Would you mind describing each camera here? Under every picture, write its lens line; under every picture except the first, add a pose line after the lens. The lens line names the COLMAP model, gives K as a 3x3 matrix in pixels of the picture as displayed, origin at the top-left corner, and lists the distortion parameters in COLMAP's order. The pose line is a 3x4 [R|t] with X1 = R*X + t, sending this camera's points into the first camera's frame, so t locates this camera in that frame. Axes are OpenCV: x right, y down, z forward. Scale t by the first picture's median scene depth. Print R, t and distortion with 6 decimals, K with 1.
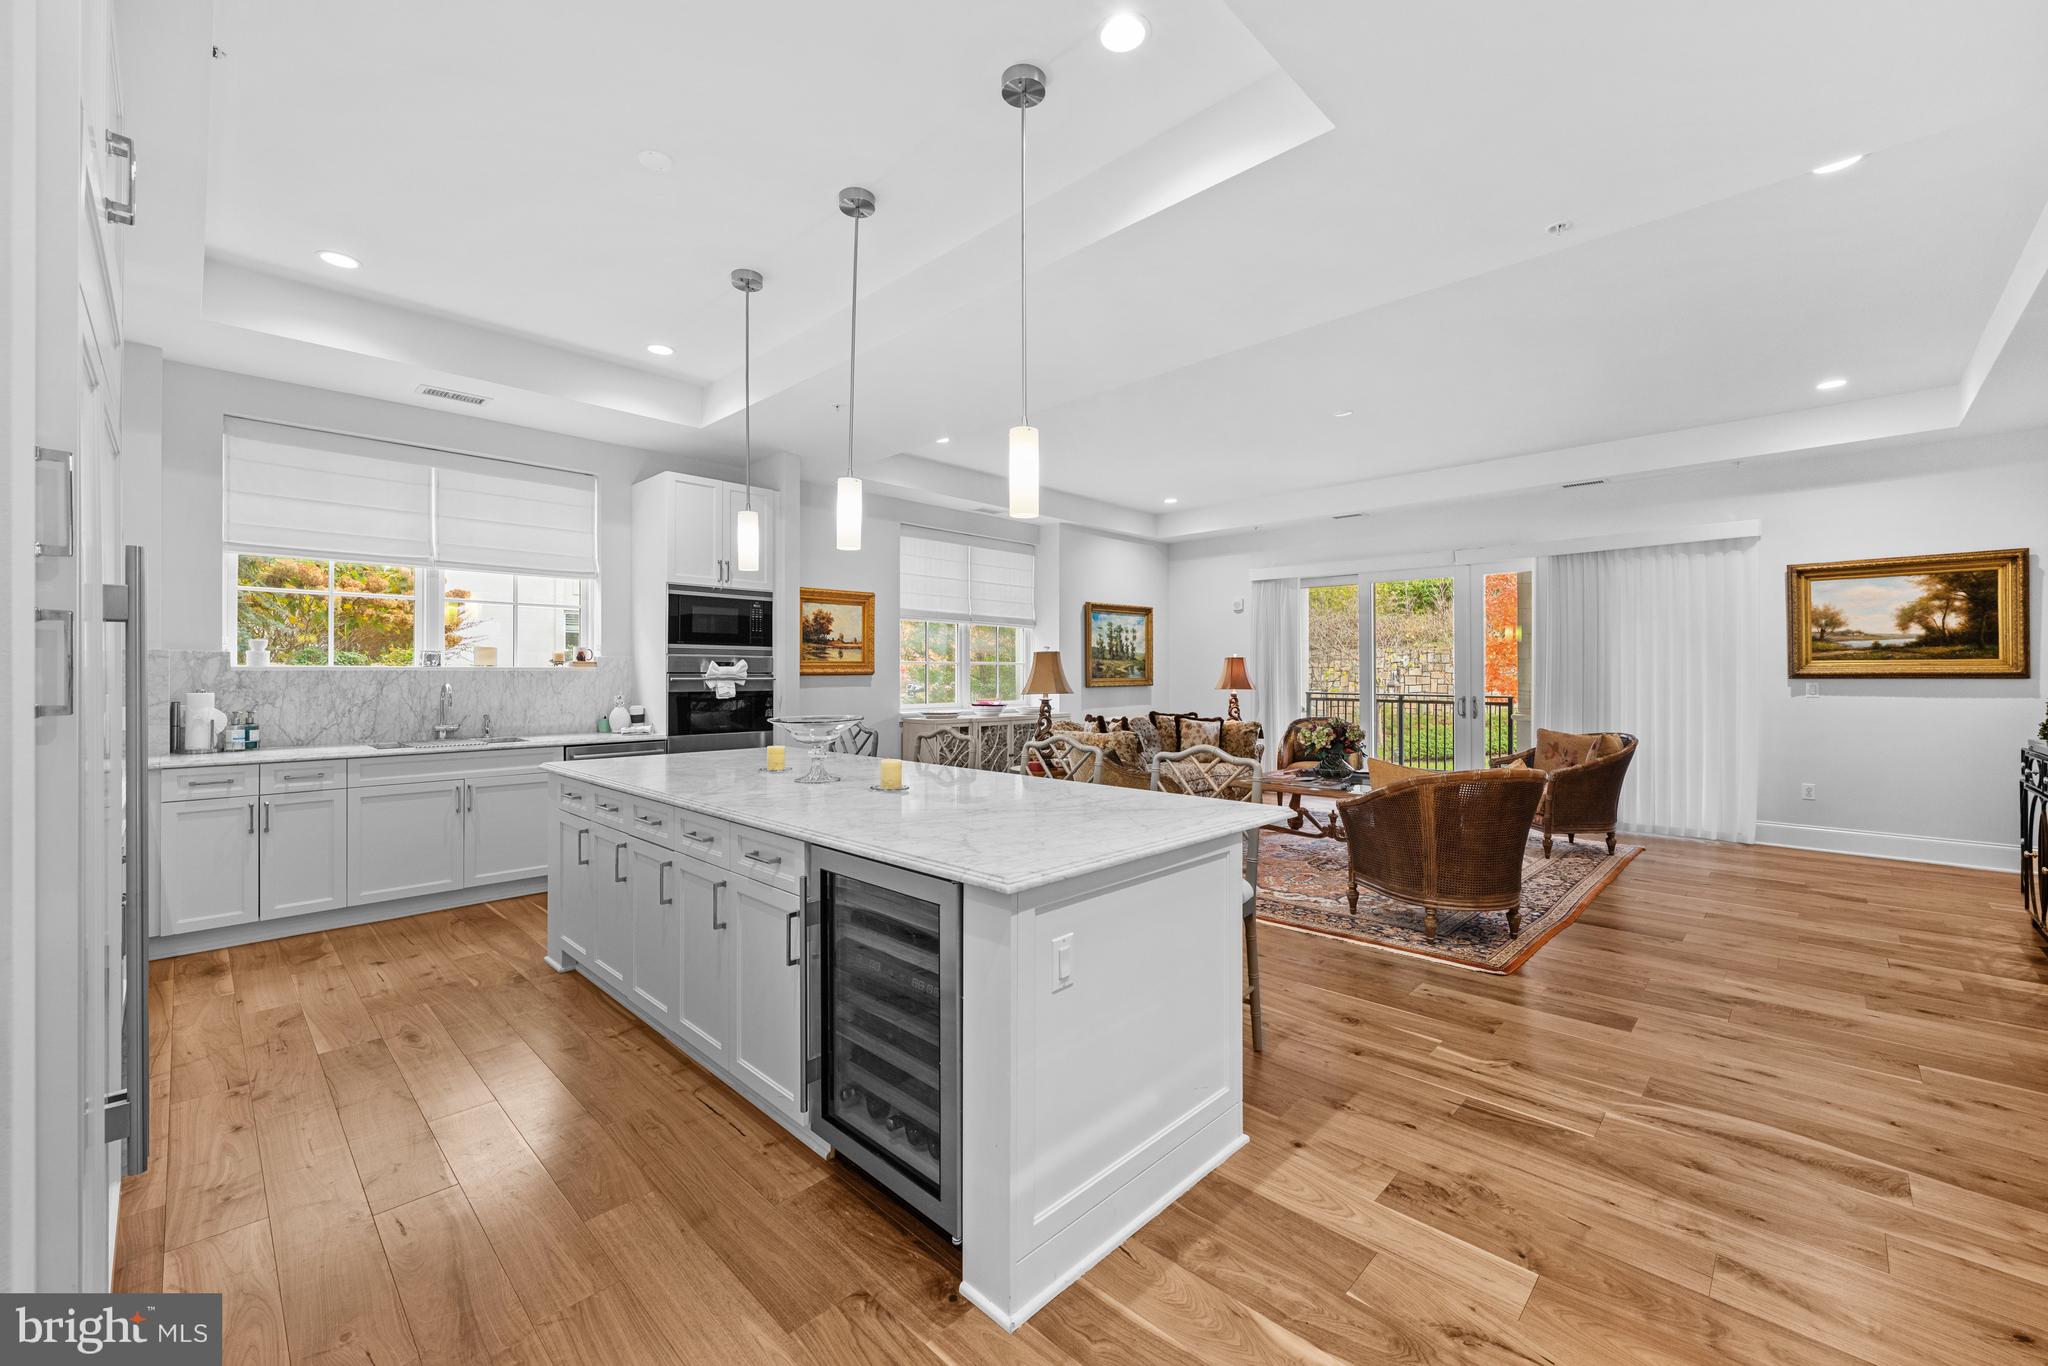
lens RADIAL K [[812.4, 0, 1032.0], [0, 812.4, 675.0], [0, 0, 1]] dist [0.001378, 0.000031]
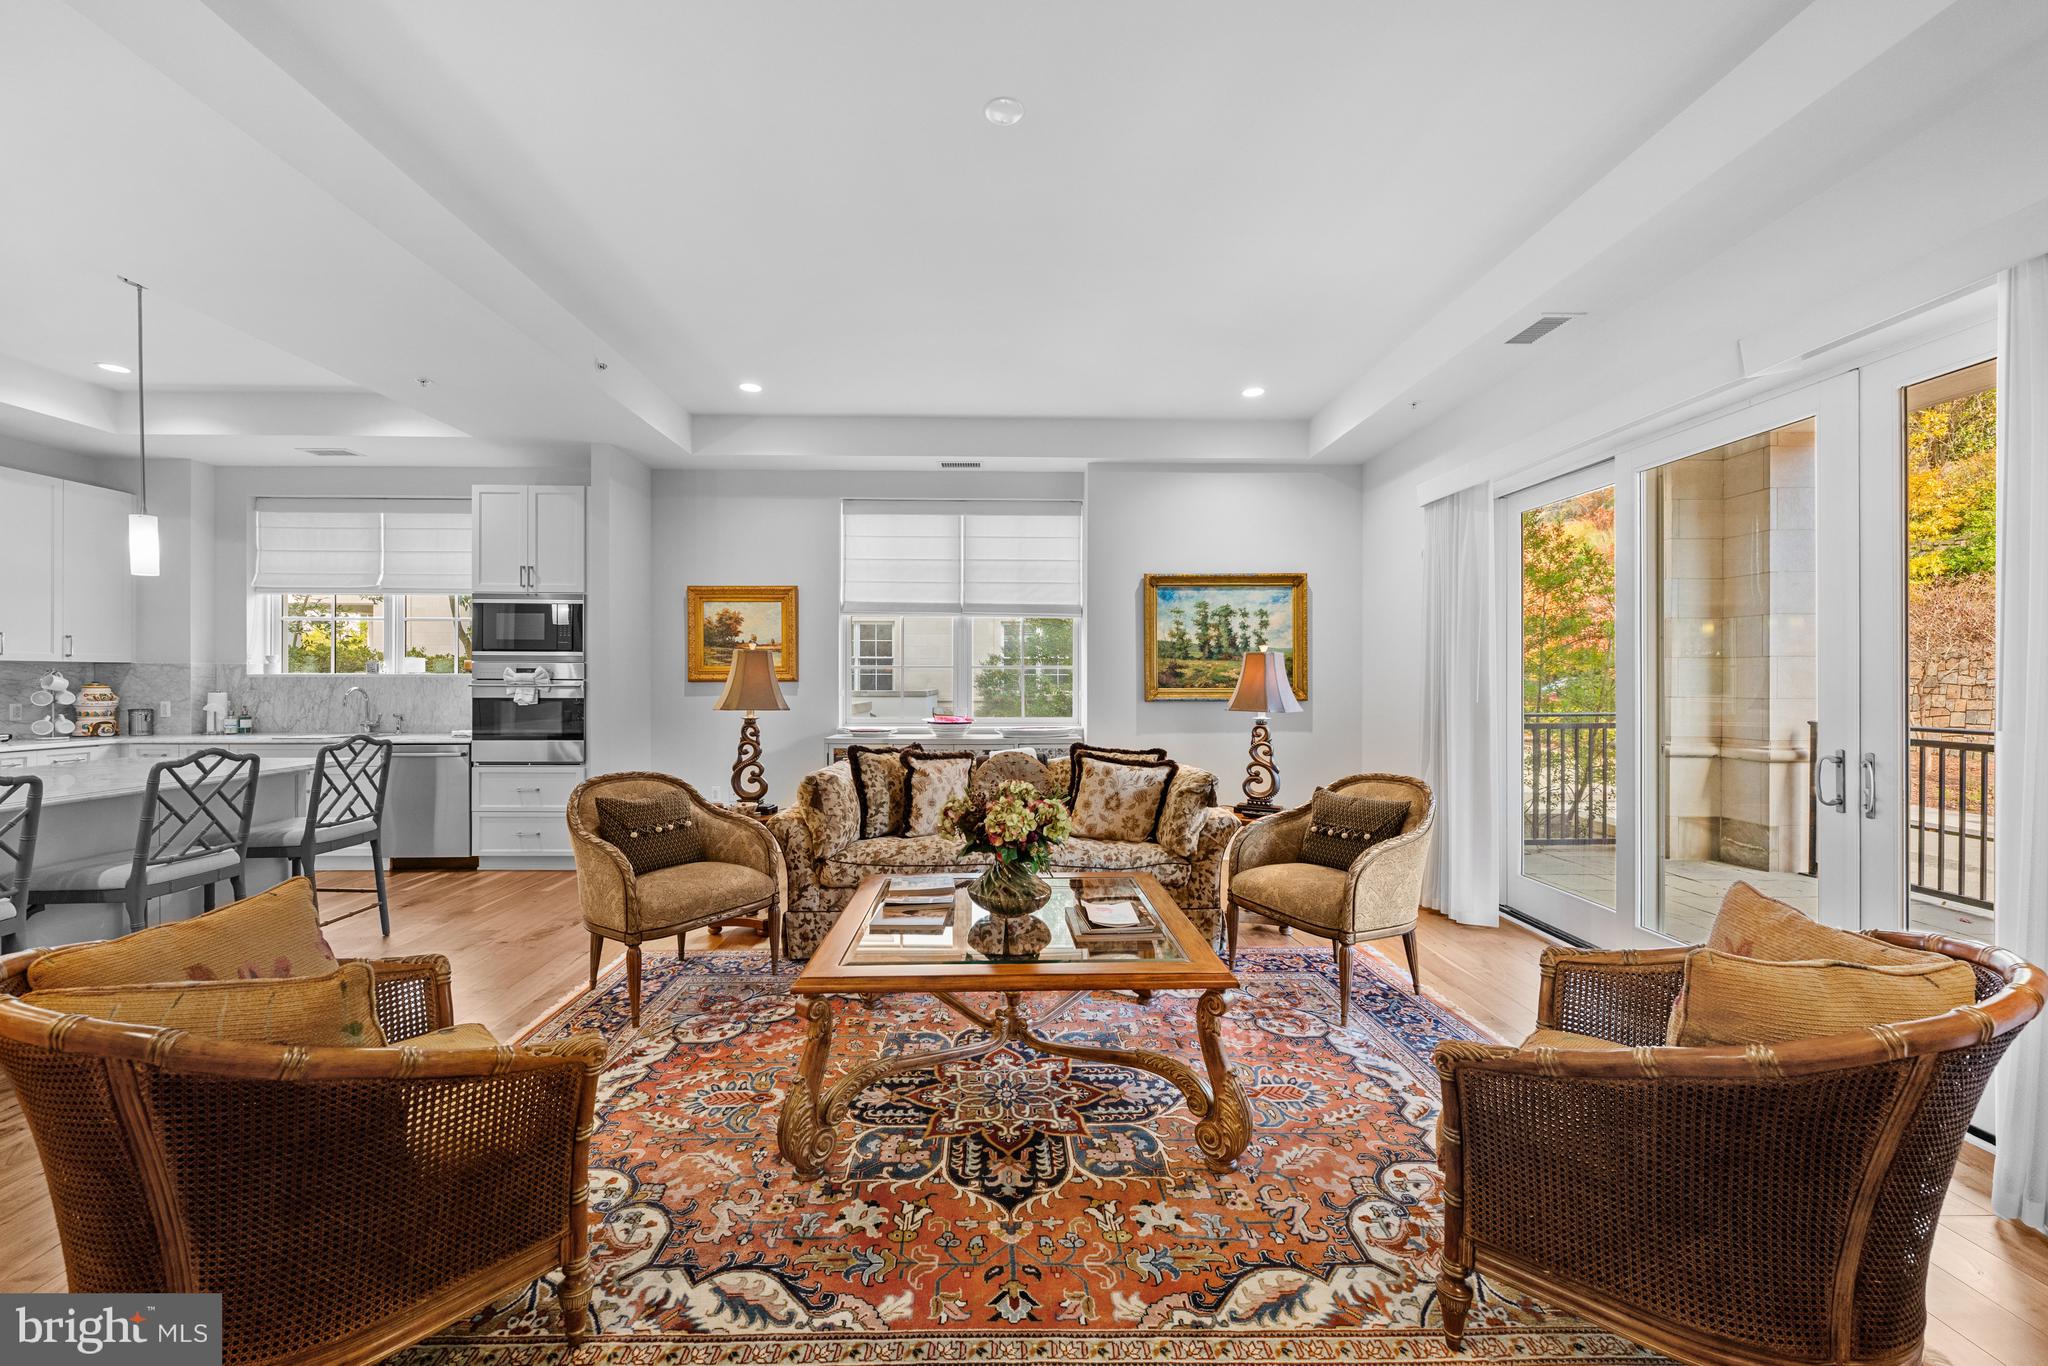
lens RADIAL K [[812.4, 0, 1022.5], [0, 812.4, 682.3], [0, 0, 1]] dist [0.001378, 0.000031]
pose [[0.709697, 0.003761, -0.704497, 0.488419], [-0.002908, 0.999993, 0.002409, -0.001943], [0.704501, 0.000339, 0.709703, 0.474458]]
